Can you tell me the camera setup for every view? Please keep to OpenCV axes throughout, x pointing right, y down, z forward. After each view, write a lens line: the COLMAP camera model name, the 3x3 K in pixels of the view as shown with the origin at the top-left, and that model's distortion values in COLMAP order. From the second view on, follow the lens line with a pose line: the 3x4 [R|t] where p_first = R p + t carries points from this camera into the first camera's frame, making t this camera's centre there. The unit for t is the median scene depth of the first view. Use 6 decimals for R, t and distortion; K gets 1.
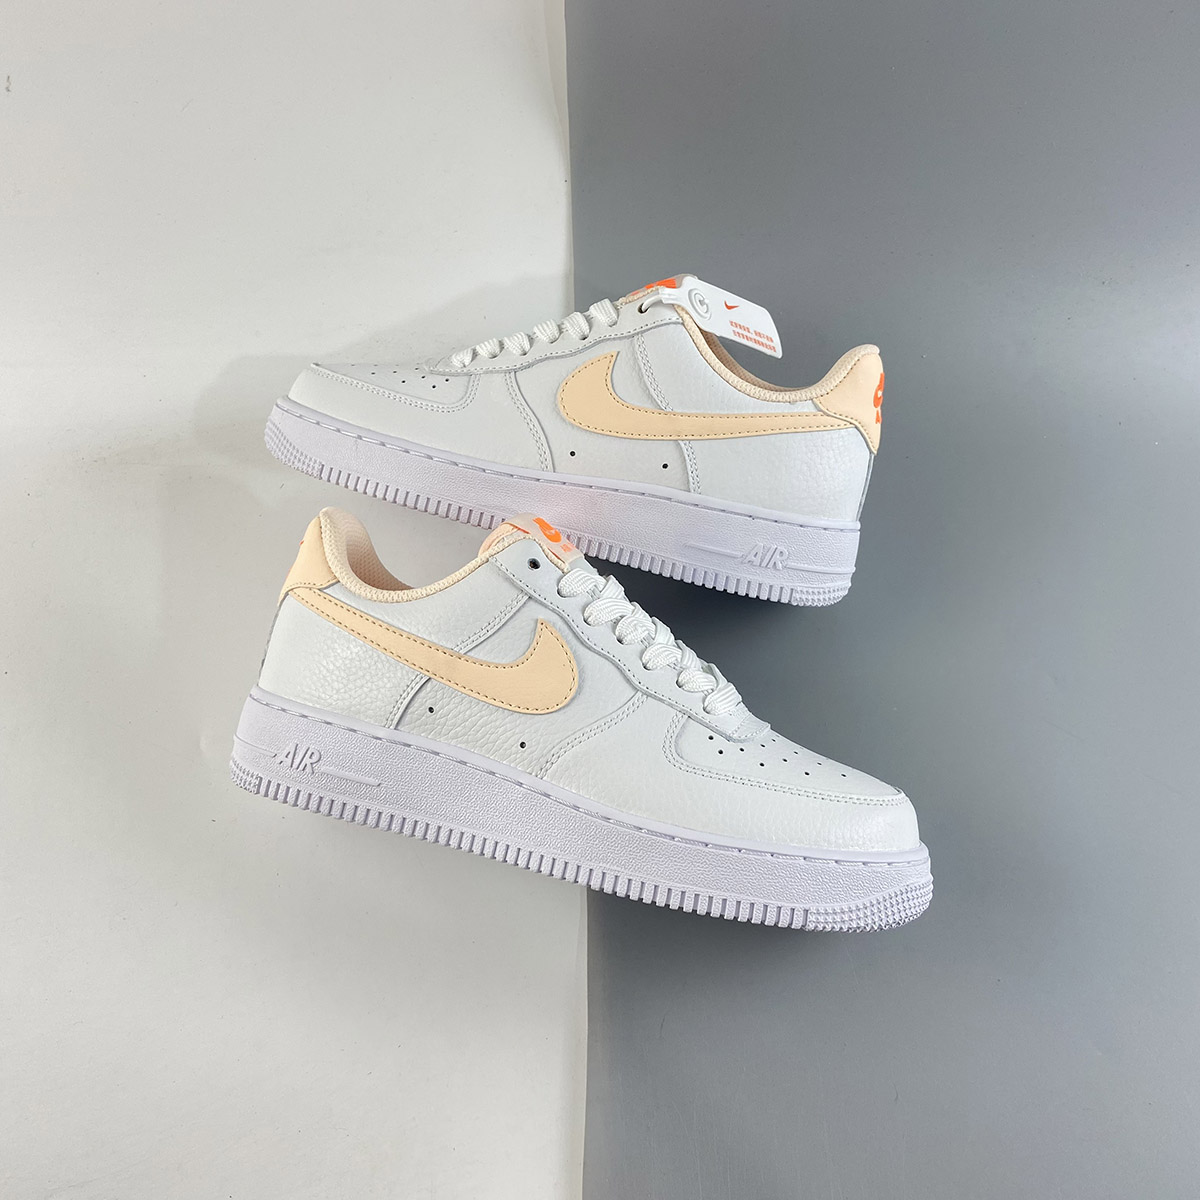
lens RADIAL K [[1185.5, 0, 600.0], [0, 1185.5, 600.0], [0, 0, 1]] dist [0.061156, -0.004502]
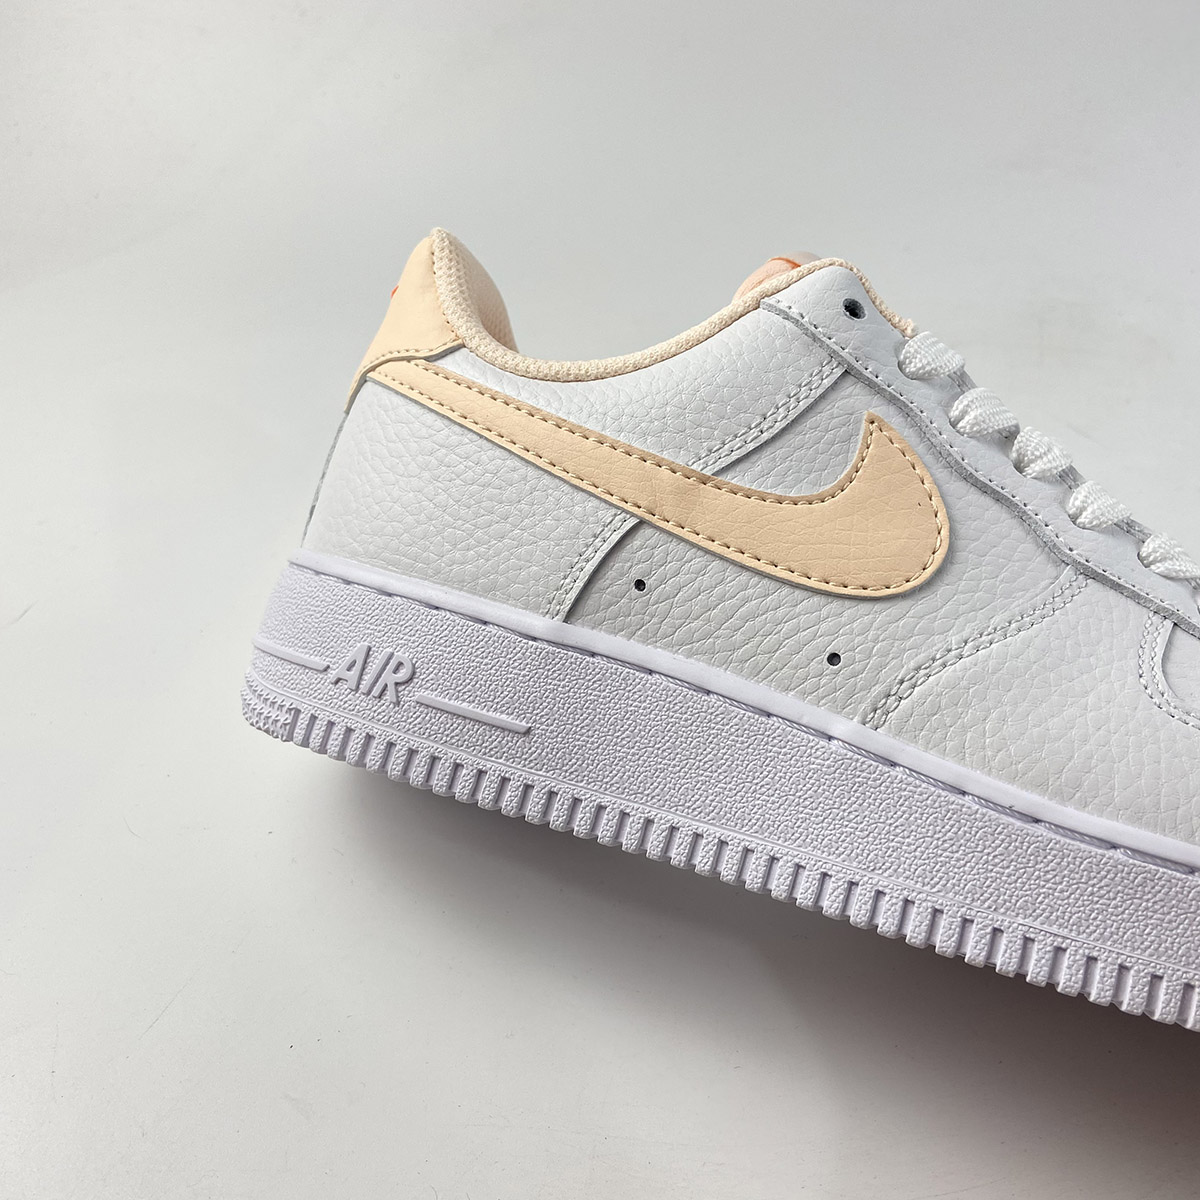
lens RADIAL K [[1234.7, 0, 600.0], [0, 1234.7, 600.0], [0, 0, 1]] dist [0.082019, 0.003947]
pose [[0.997862, 0.047445, -0.044941, -0.135323], [-0.049145, 0.998088, -0.037493, 0.119094], [0.043076, 0.039622, 0.998286, 0.480801]]
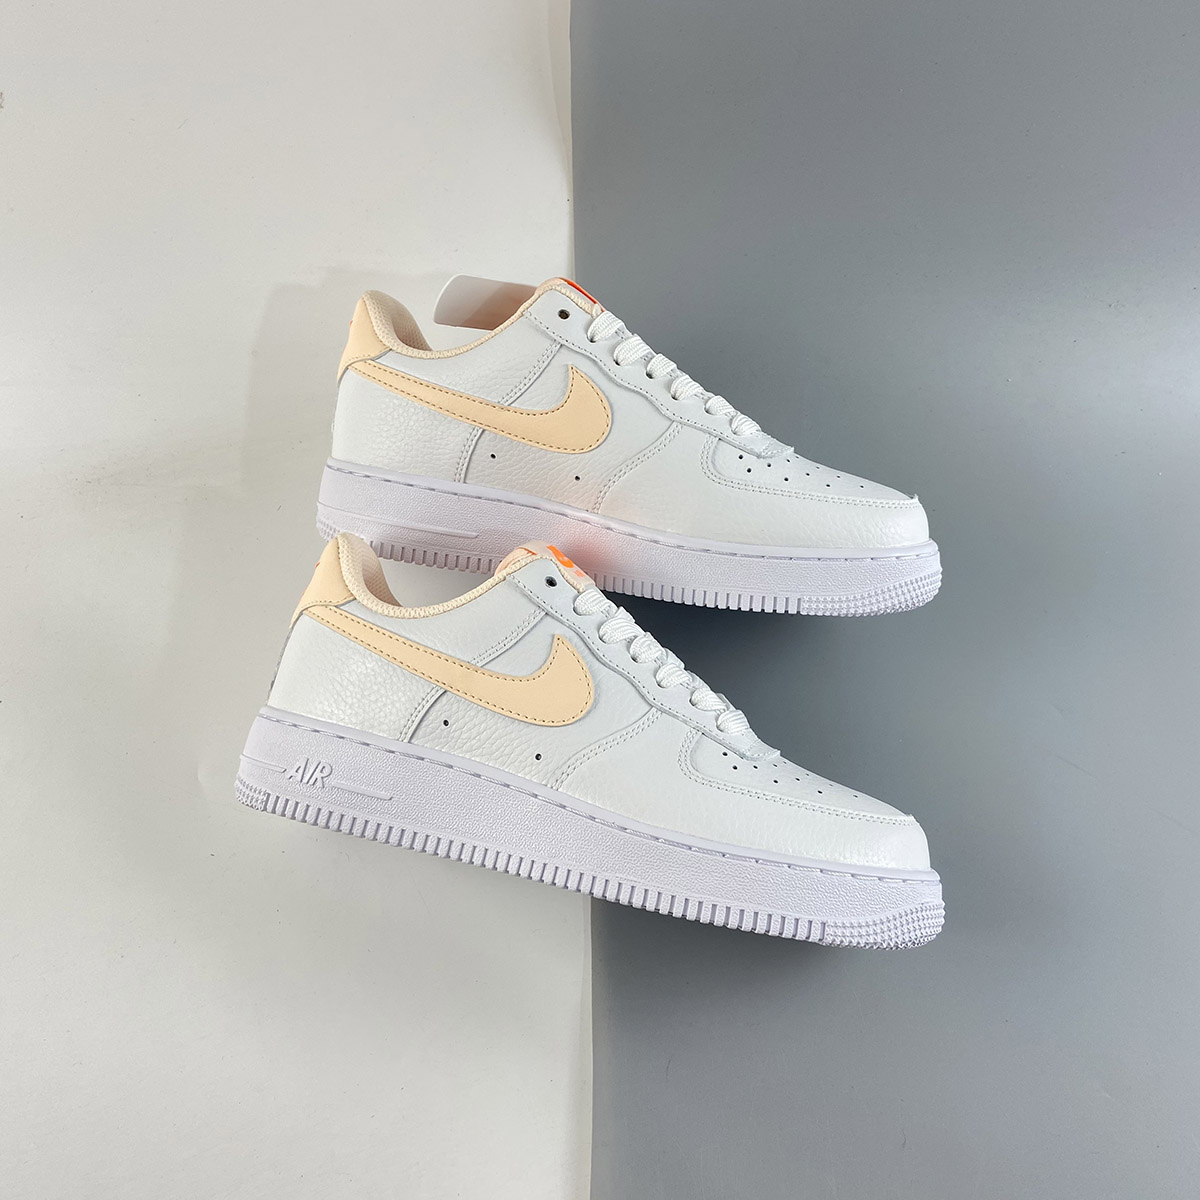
lens RADIAL K [[1185.5, 0, 600.0], [0, 1185.5, 600.0], [0, 0, 1]] dist [0.061156, -0.004502]
pose [[0.999238, 0.018992, 0.034109, -0.048603], [-0.014925, 0.993164, -0.115773, 0.103442], [-0.036075, 0.115176, 0.992690, -0.009528]]
